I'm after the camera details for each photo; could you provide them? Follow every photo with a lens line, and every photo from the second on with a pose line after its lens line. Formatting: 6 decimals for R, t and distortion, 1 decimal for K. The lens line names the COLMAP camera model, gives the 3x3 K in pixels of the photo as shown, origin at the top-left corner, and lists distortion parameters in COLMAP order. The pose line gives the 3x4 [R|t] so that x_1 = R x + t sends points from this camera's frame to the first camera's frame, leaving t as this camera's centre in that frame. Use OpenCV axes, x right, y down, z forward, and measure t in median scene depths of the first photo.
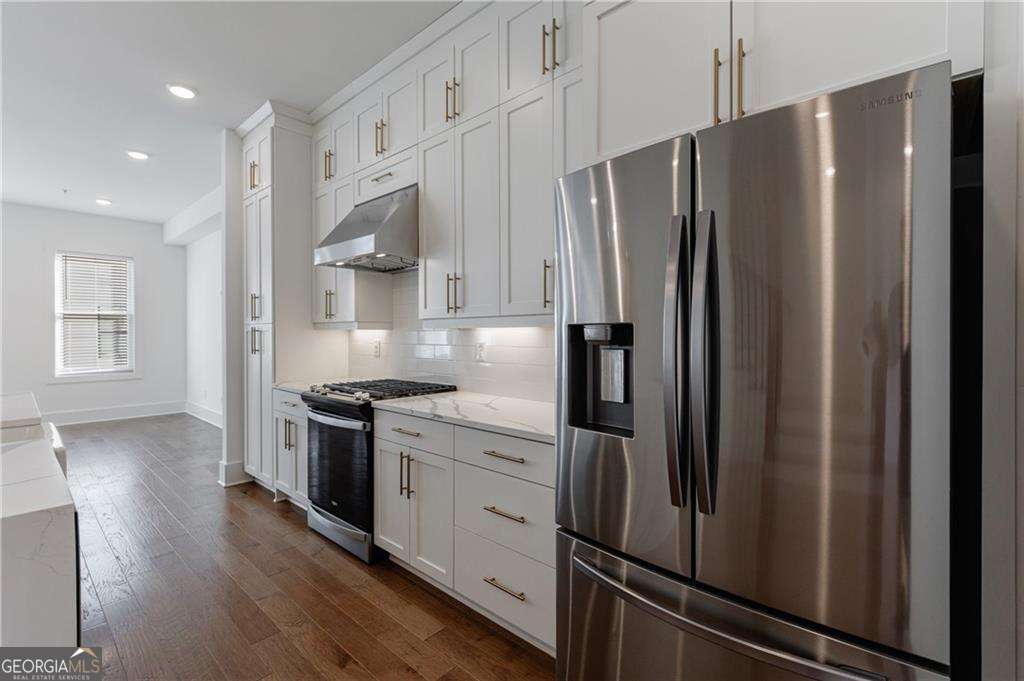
lens RADIAL K [[449.8, 0, 512.0], [0, 449.8, 340.5], [0, 0, 1]] dist [-0.002238, -0.000192]
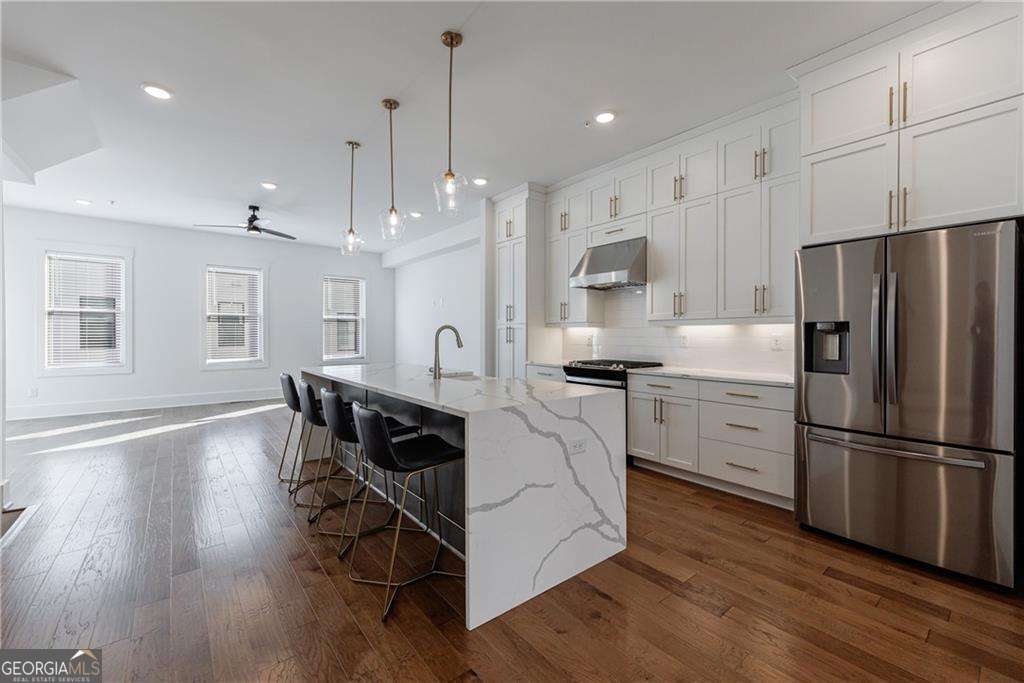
lens RADIAL K [[413.1, 0, 509.3], [0, 413.1, 338.9], [0, 0, 1]] dist [0.000501, -0.000050]
pose [[0.986038, 0.002711, -0.166496, -0.435669], [-0.003245, 0.999990, -0.002938, 0.024172], [0.166486, 0.003437, 0.986038, -0.533678]]
